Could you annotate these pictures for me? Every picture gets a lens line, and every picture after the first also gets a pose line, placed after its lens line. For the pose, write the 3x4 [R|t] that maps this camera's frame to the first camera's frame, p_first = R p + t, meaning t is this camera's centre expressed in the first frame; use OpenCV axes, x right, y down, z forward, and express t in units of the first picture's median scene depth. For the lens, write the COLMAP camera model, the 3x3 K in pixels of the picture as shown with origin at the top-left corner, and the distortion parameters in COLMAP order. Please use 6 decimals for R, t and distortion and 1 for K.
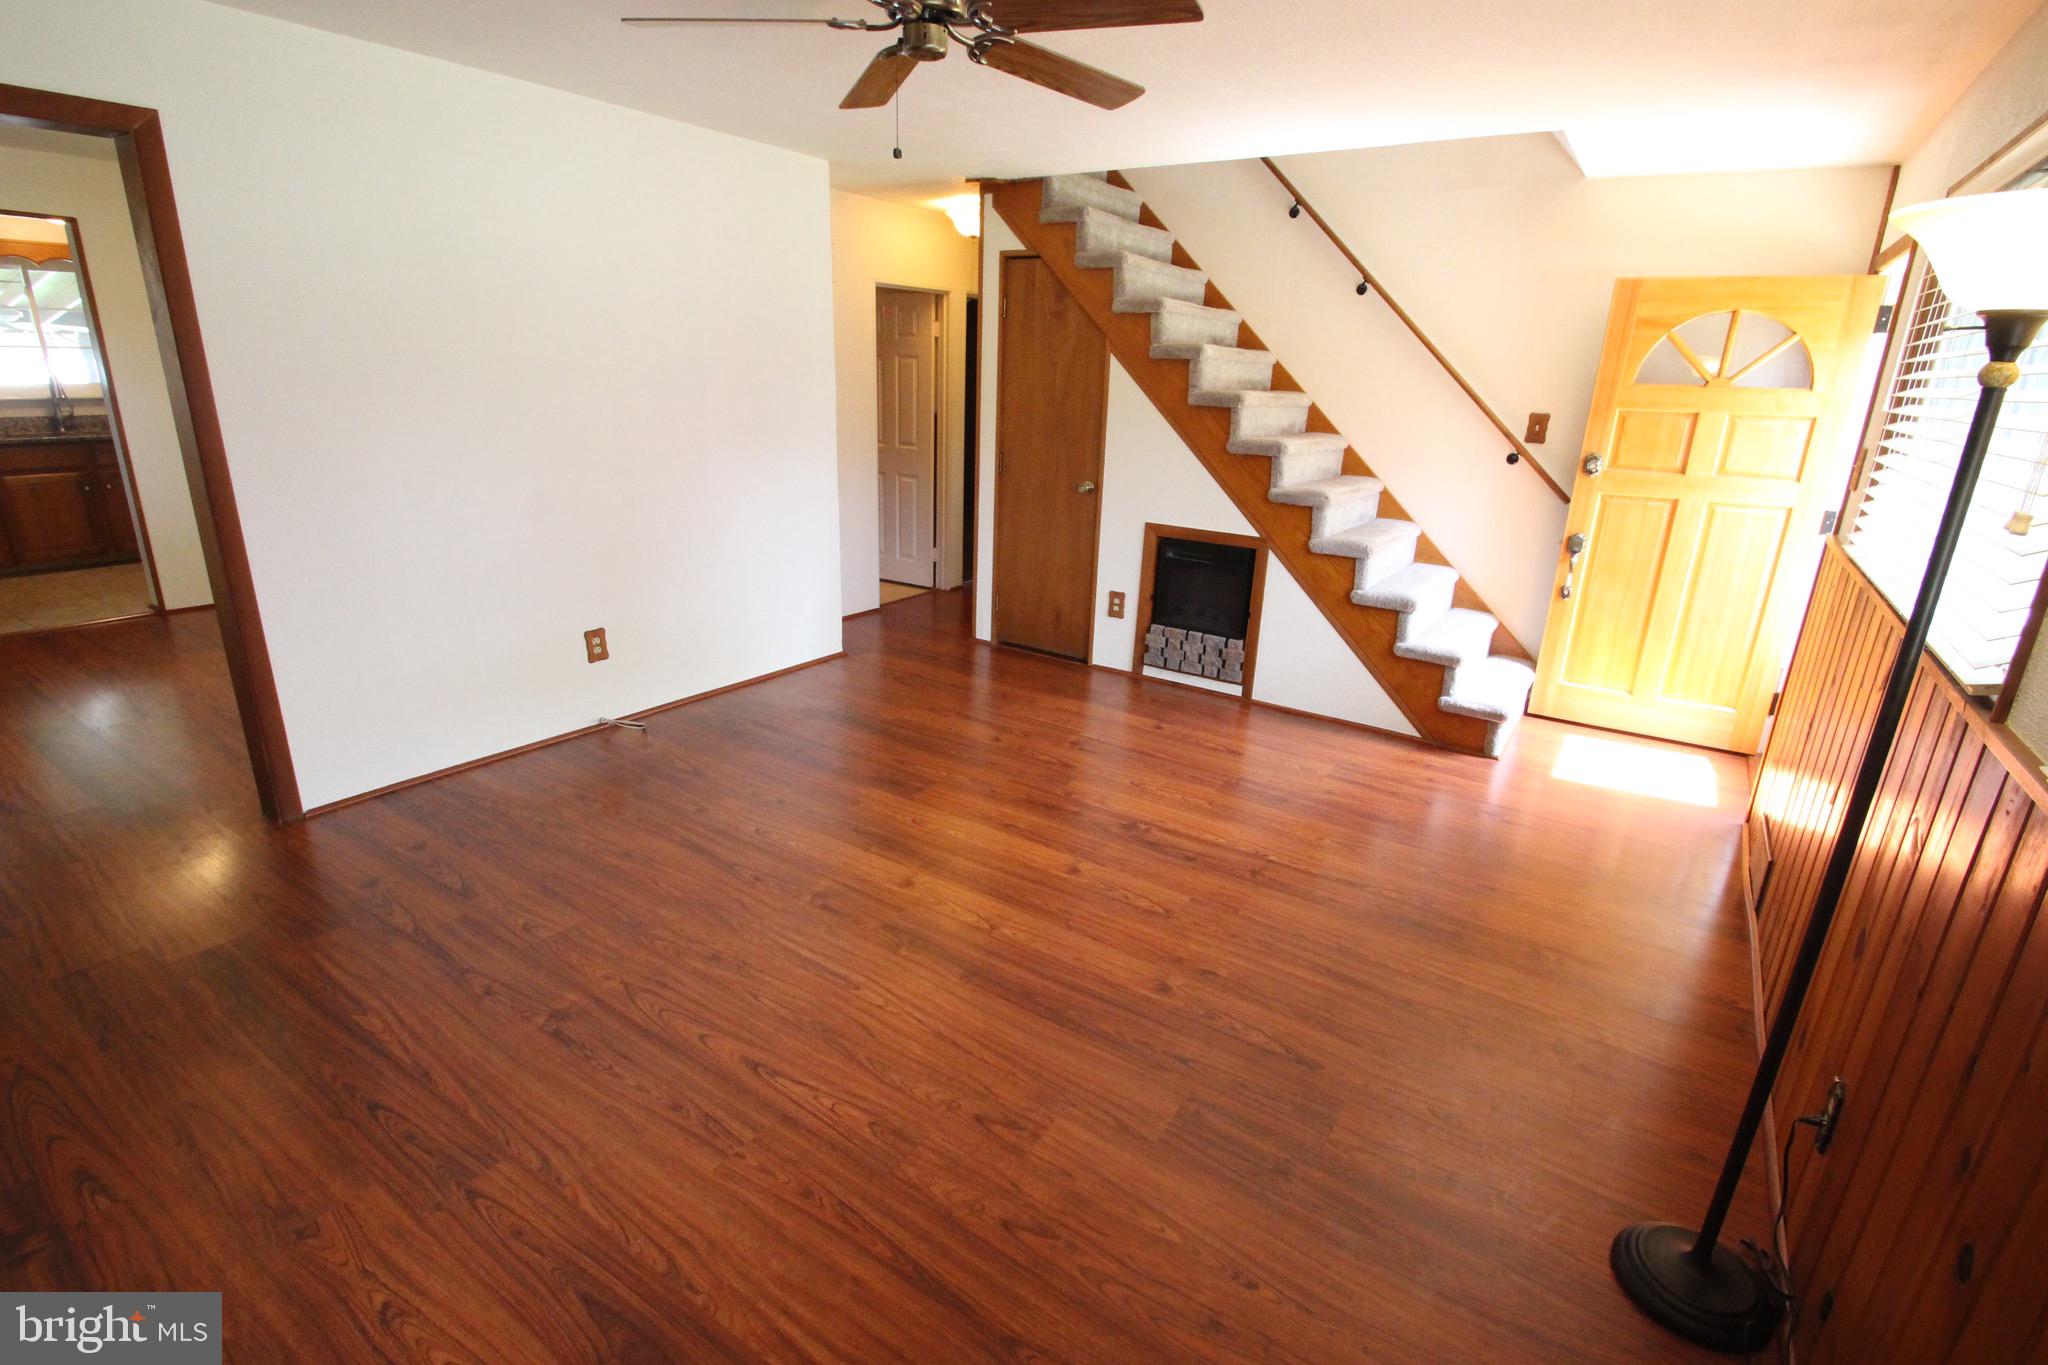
lens RADIAL K [[954.4, 0, 1027.5], [0, 954.4, 676.9], [0, 0, 1]] dist [0.009130, -0.015056]
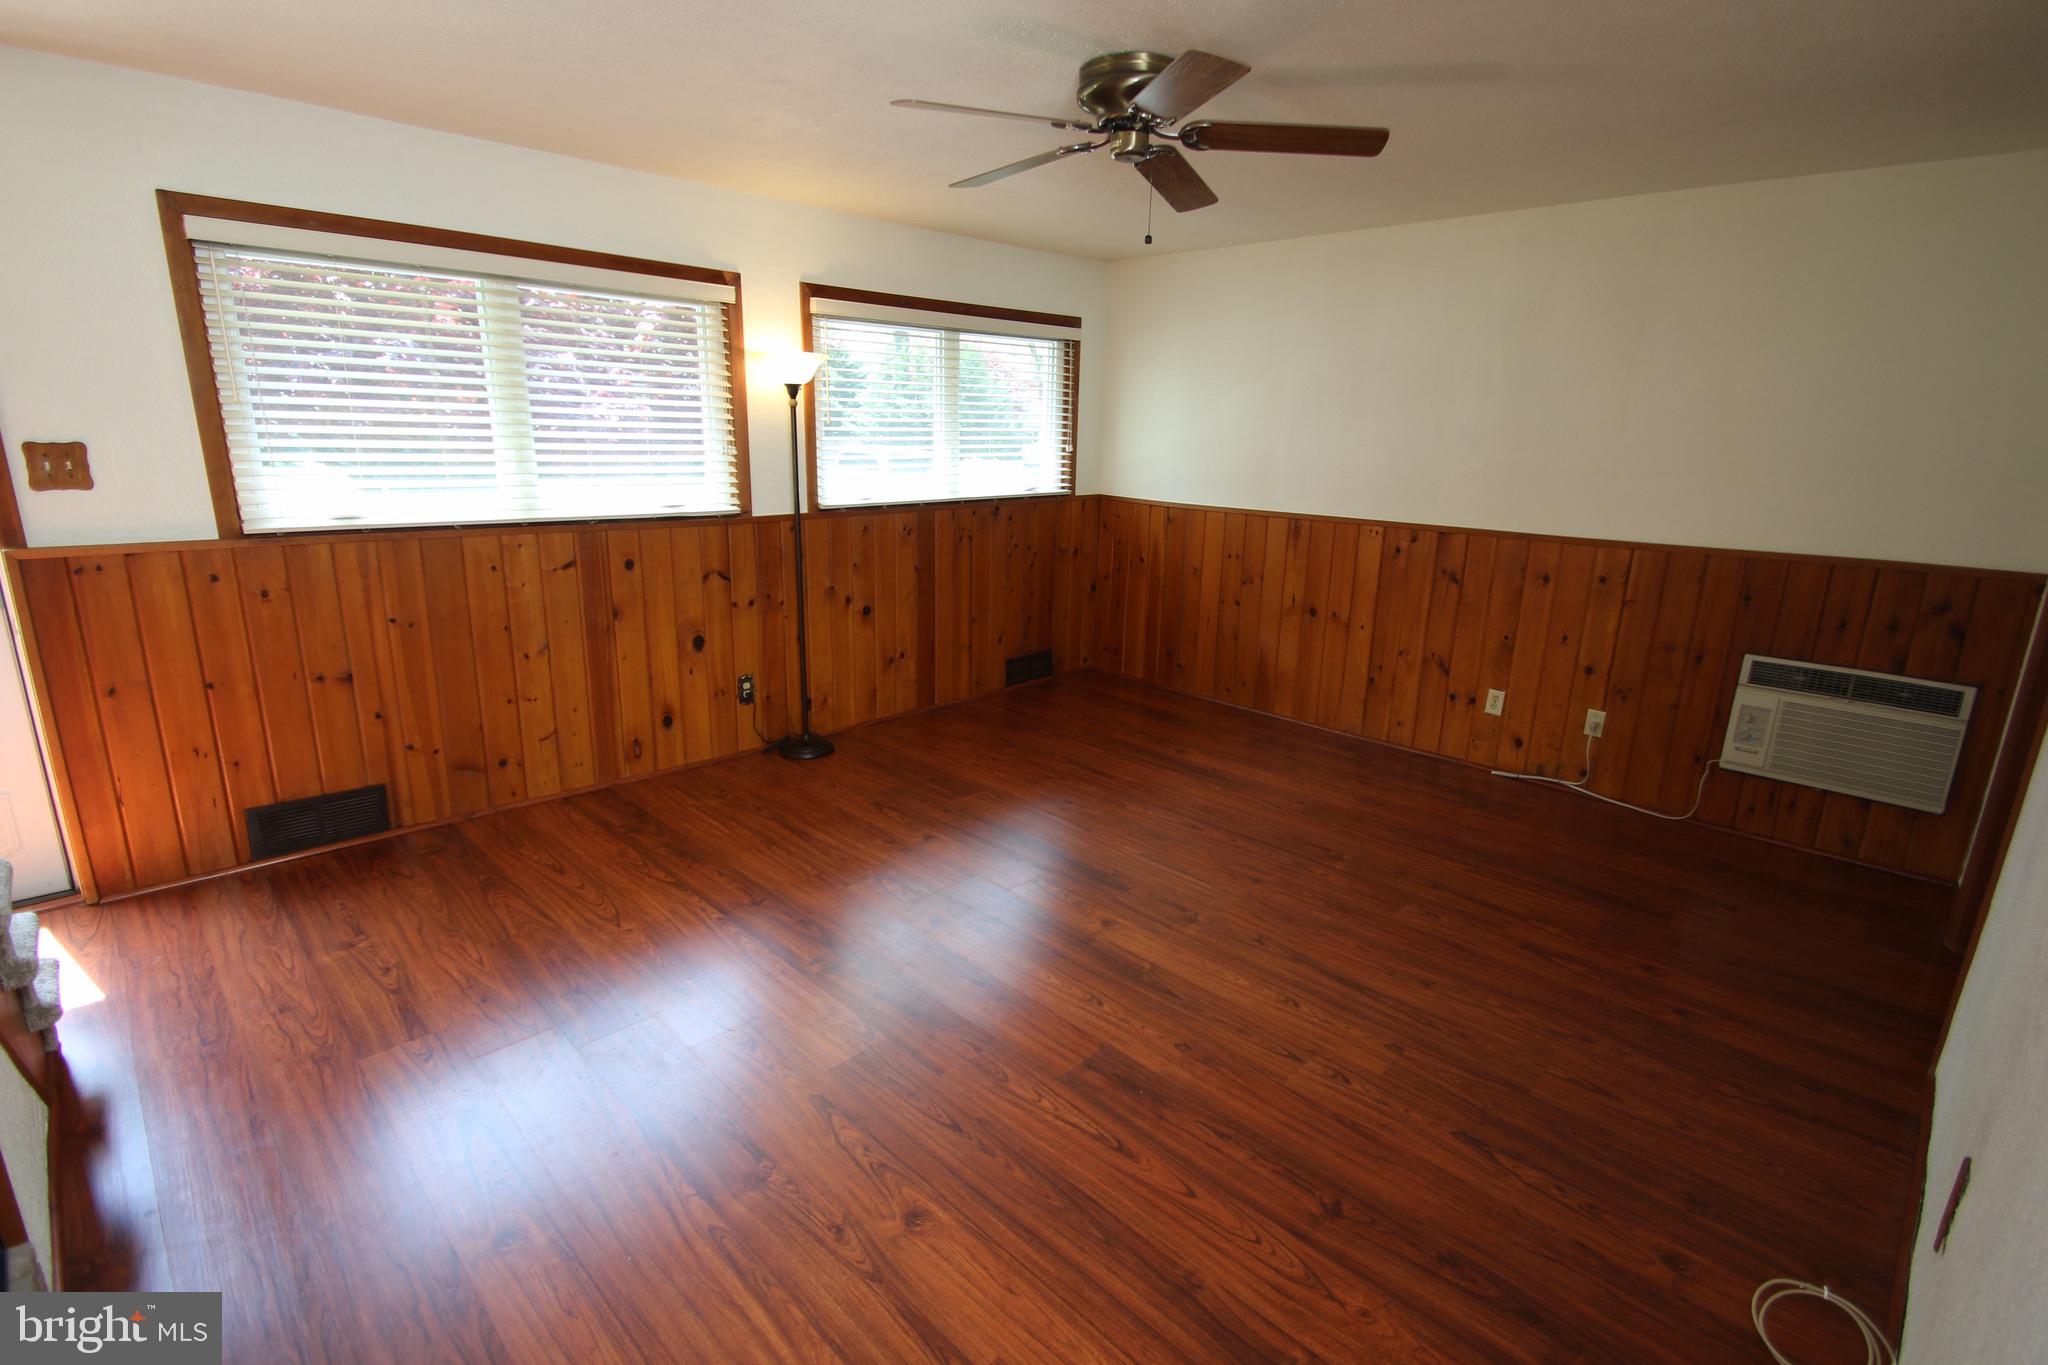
lens RADIAL K [[954.4, 0, 1034.5], [0, 954.4, 683.5], [0, 0, 1]] dist [0.009130, -0.015056]
pose [[-0.980207, -0.105692, 0.167400, -0.122754], [0.001877, 0.840567, 0.541704, -0.346586], [-0.197965, 0.531297, -0.823731, 1.094866]]
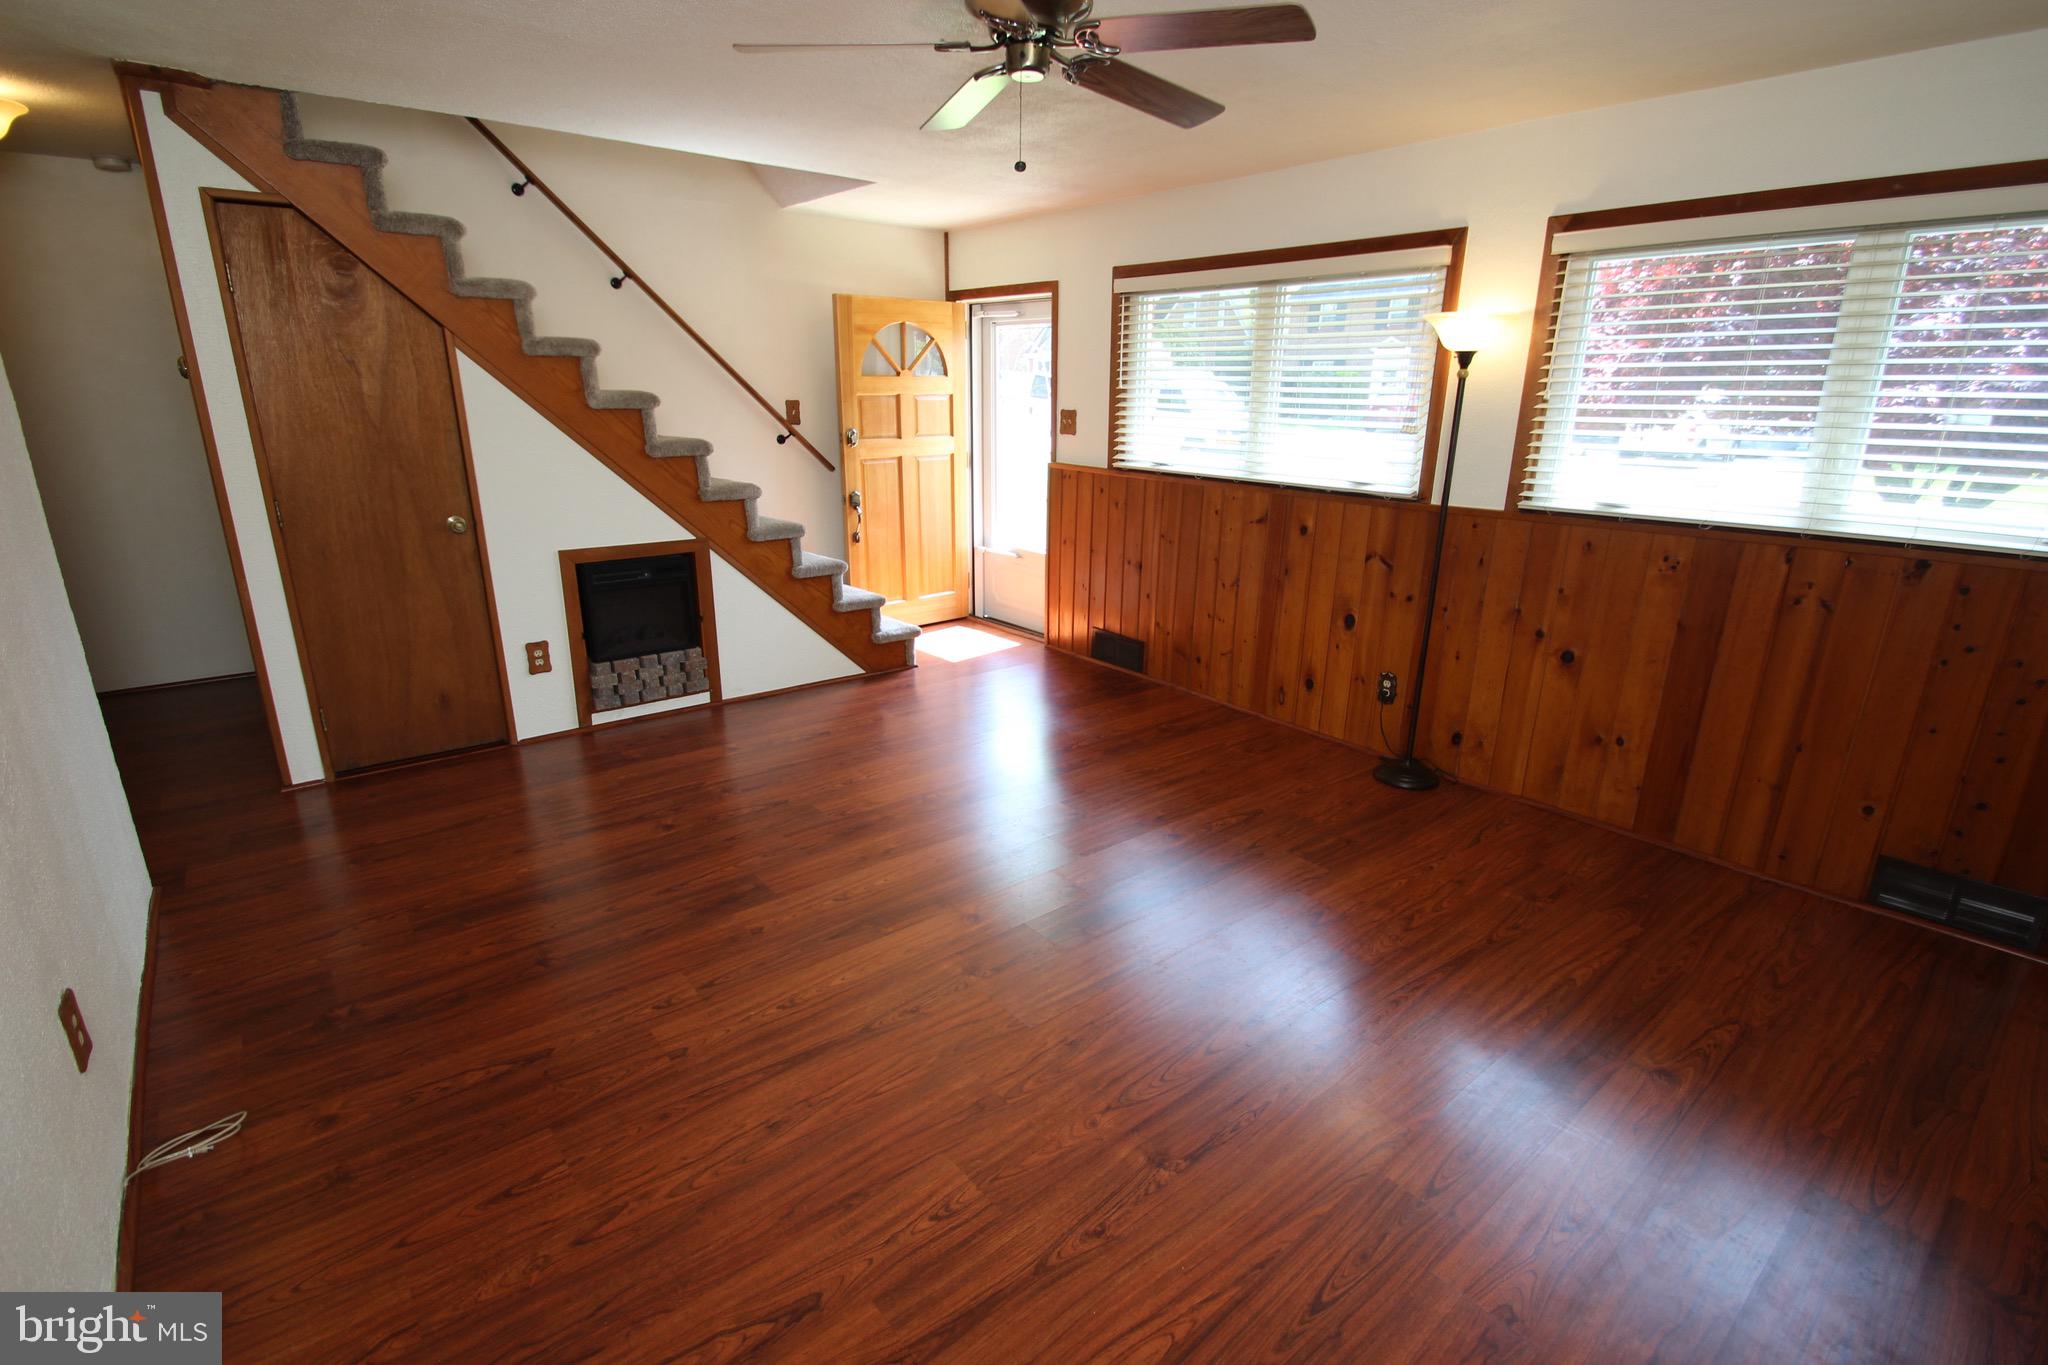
lens RADIAL K [[954.4, 0, 1024.2], [0, 954.4, 680.6], [0, 0, 1]] dist [0.009130, -0.015056]
pose [[0.288462, -0.311908, 0.905264, -0.578380], [0.291016, 0.929287, 0.227453, -0.132777], [-0.912195, 0.197835, 0.358834, 0.360614]]
